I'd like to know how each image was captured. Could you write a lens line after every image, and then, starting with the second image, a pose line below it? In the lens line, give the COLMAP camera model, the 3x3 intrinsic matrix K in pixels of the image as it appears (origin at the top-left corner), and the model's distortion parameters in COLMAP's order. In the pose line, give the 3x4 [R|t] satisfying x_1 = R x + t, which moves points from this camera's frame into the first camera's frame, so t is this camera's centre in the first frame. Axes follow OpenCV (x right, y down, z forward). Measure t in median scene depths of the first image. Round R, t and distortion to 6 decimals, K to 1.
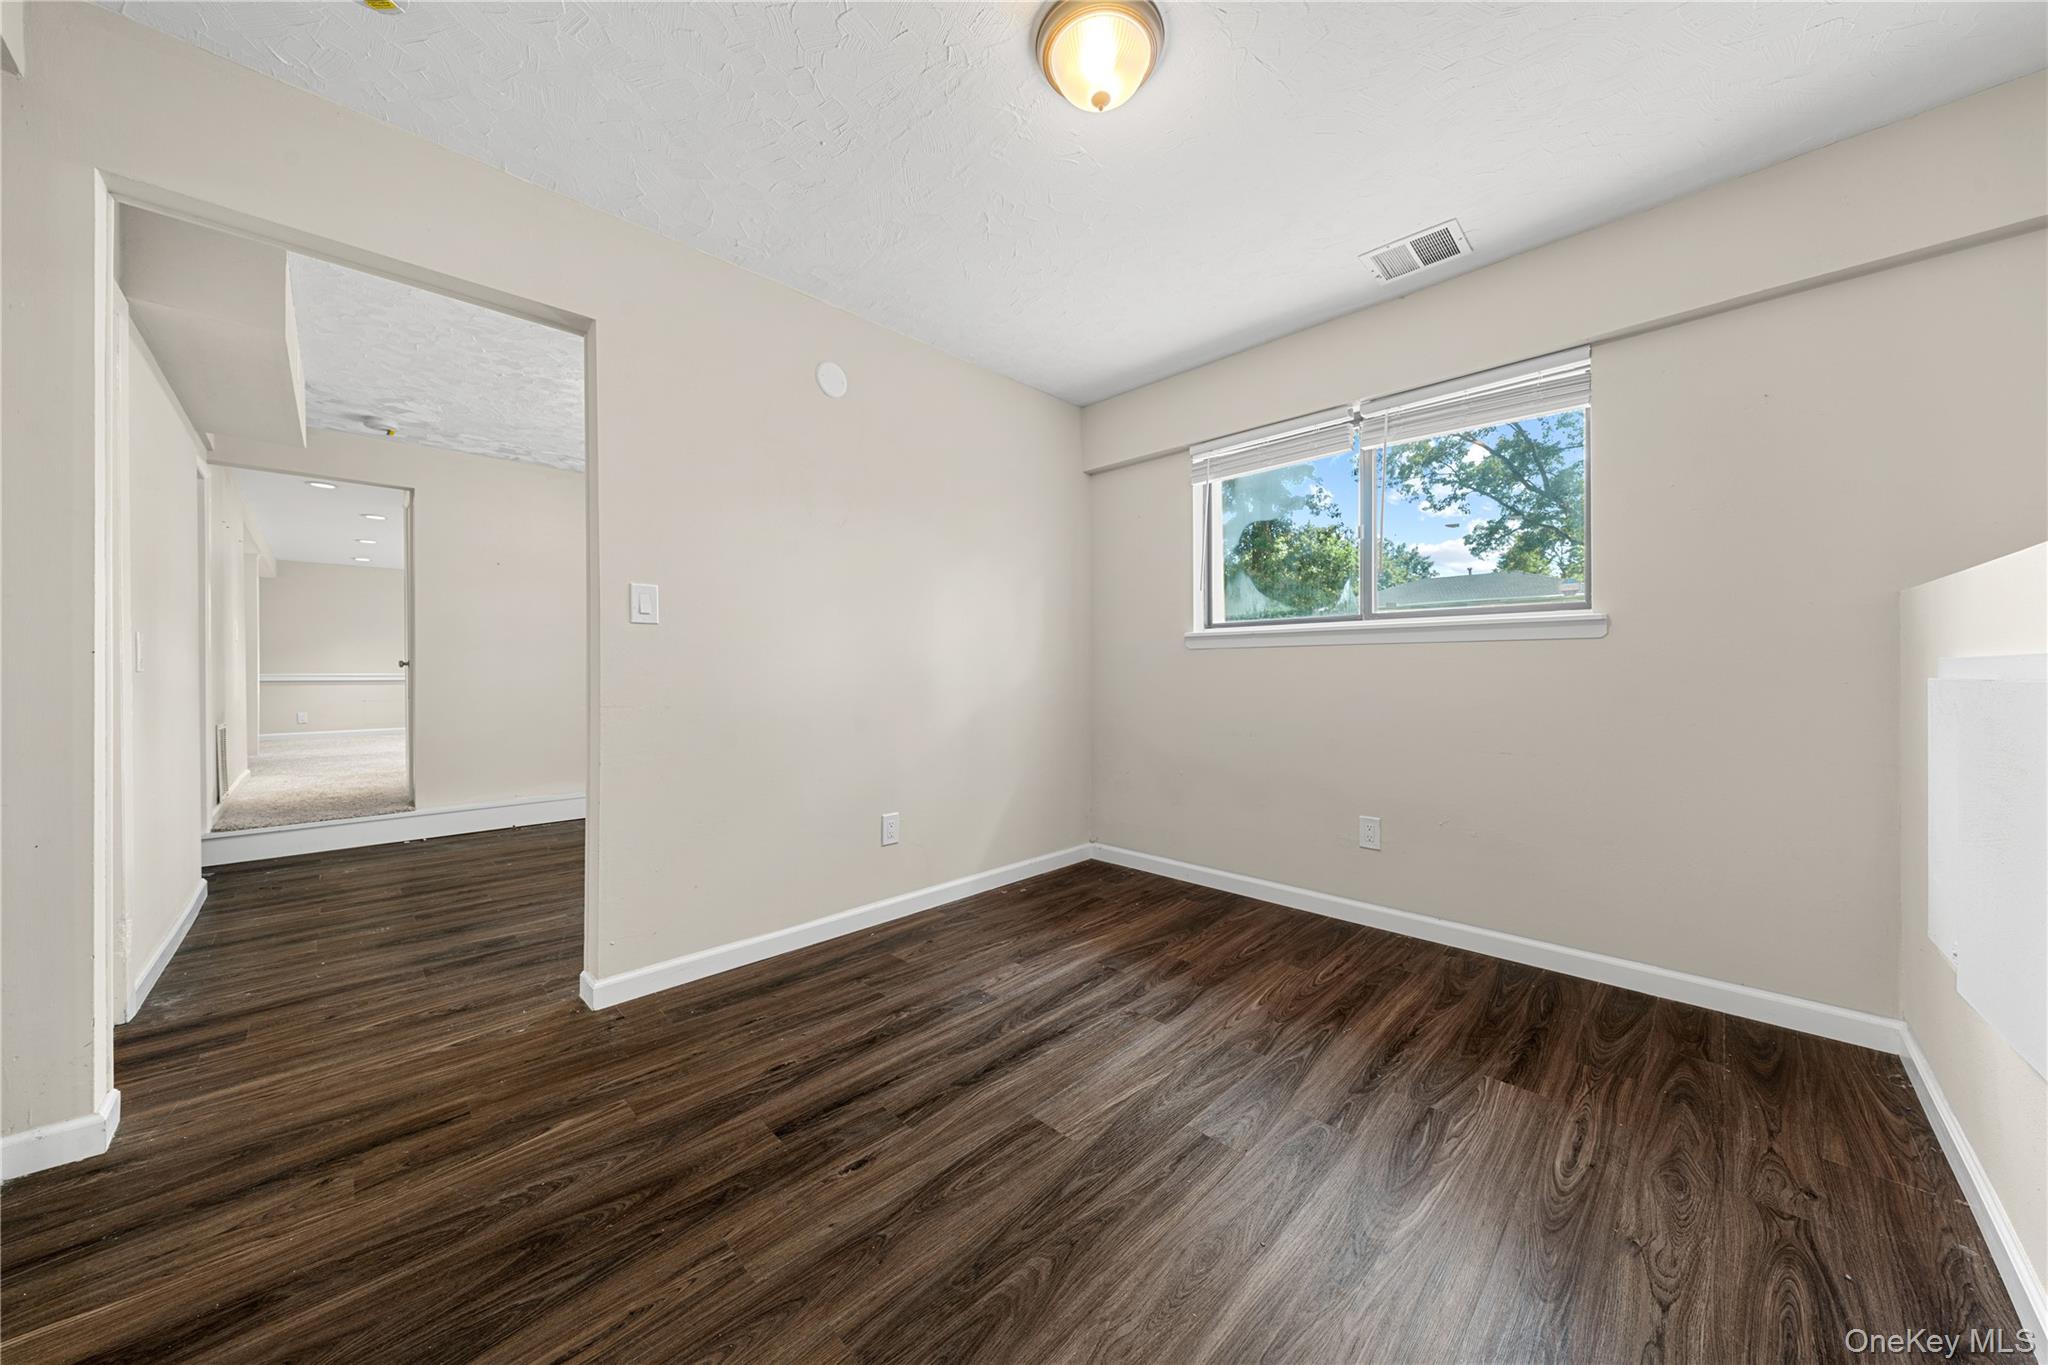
lens RADIAL K [[693.6, 0, 1026.8], [0, 693.6, 676.9], [0, 0, 1]] dist [0.000381, 0.000063]
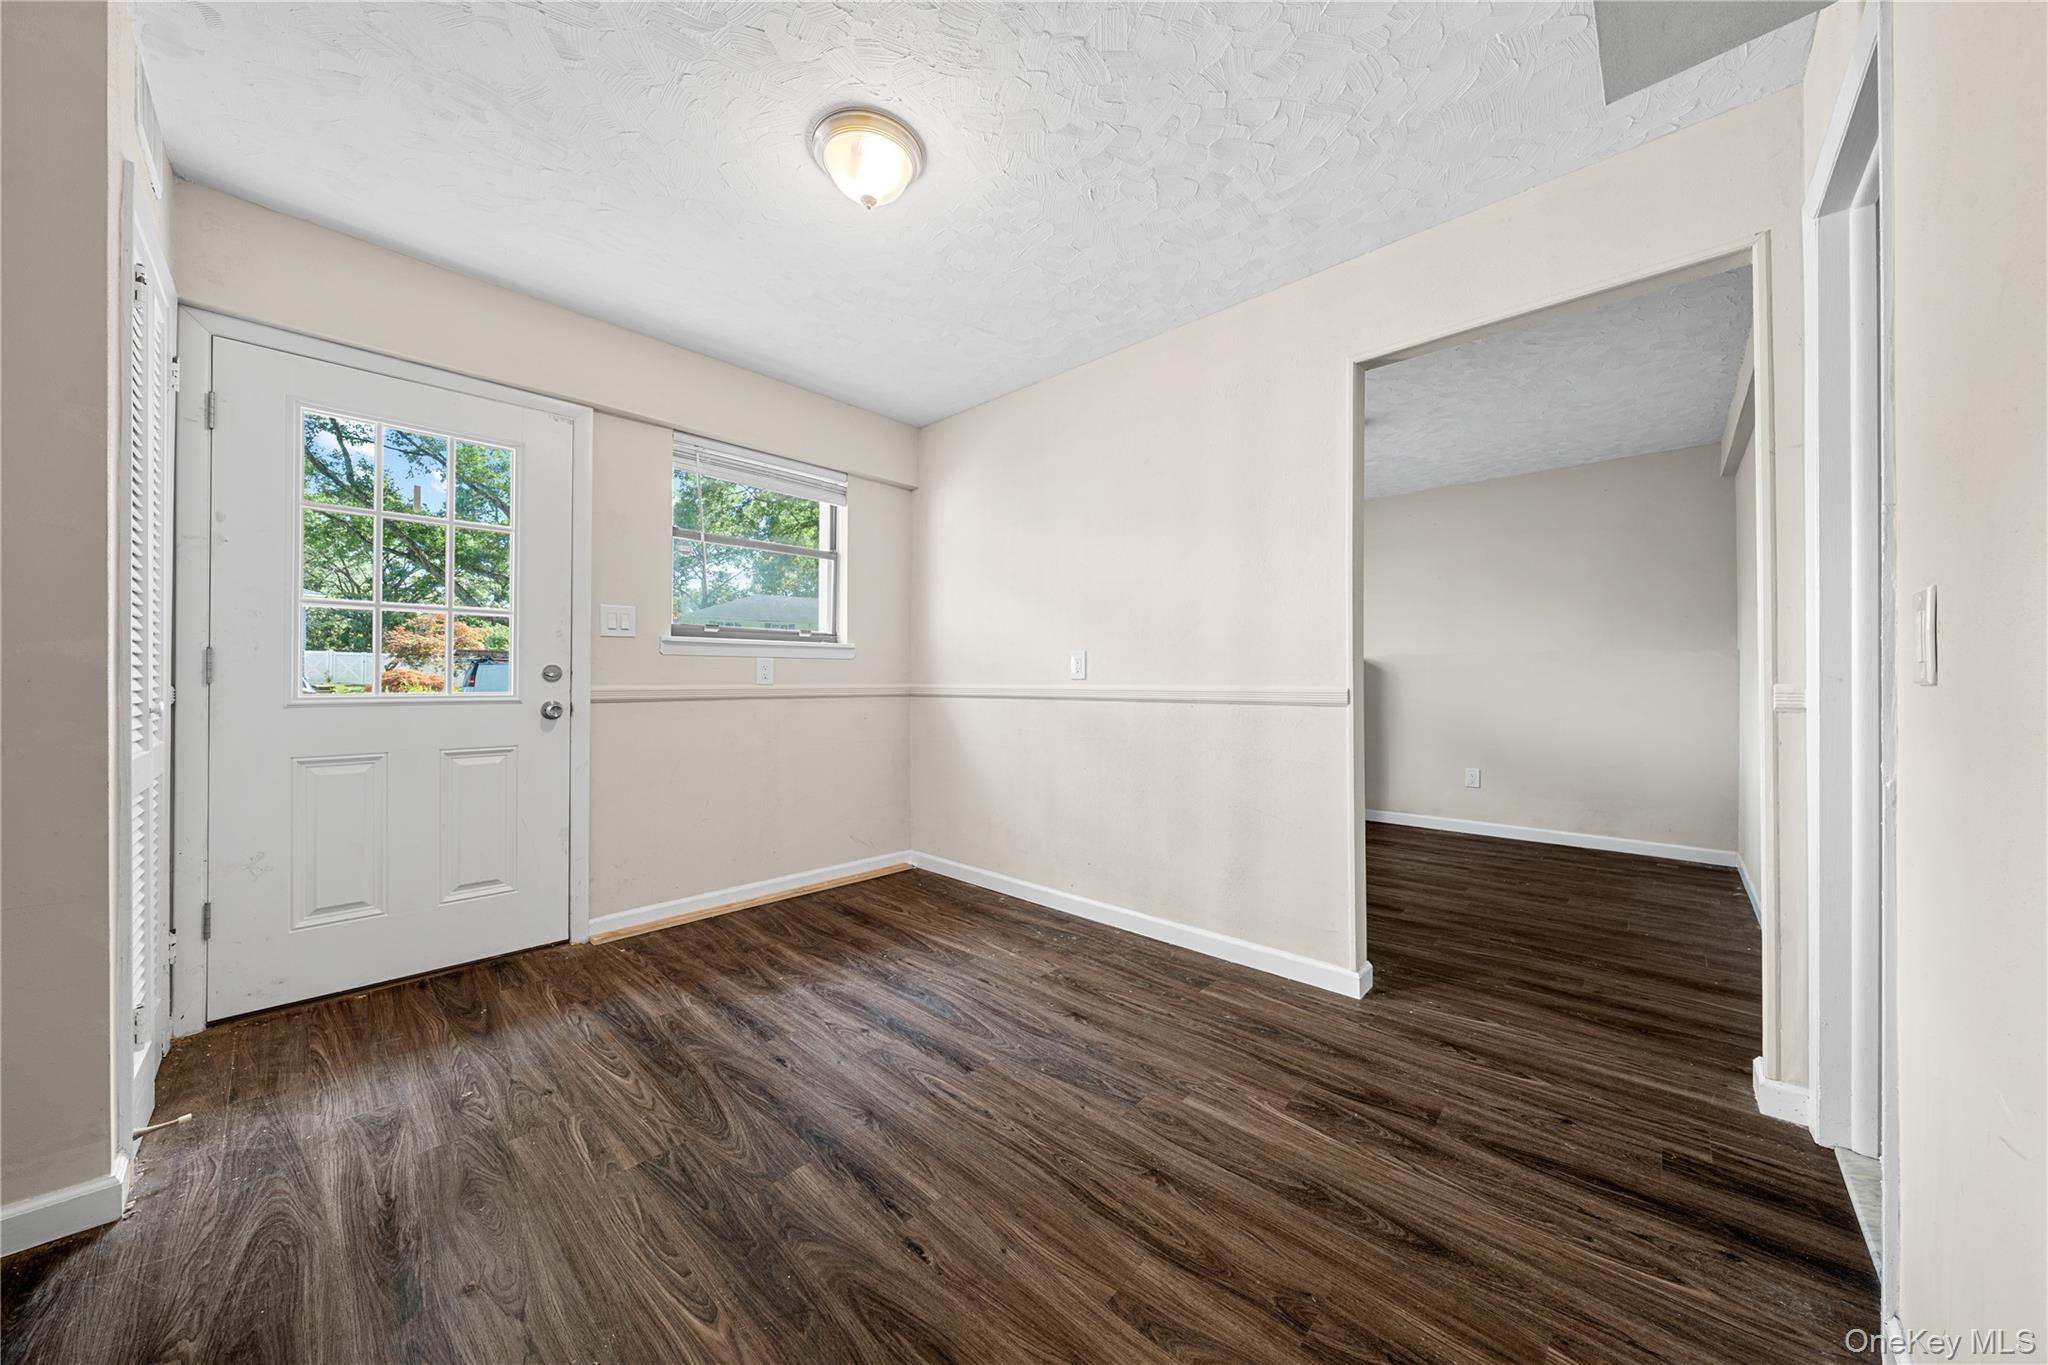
lens RADIAL K [[693.6, 0, 1026.7], [0, 693.6, 680.8], [0, 0, 1]] dist [0.000381, 0.000063]
pose [[-0.039879, 0.004173, 0.999196, -1.978725], [0.006603, 0.999971, -0.003913, -0.012976], [-0.999183, 0.006441, -0.039905, 1.835129]]
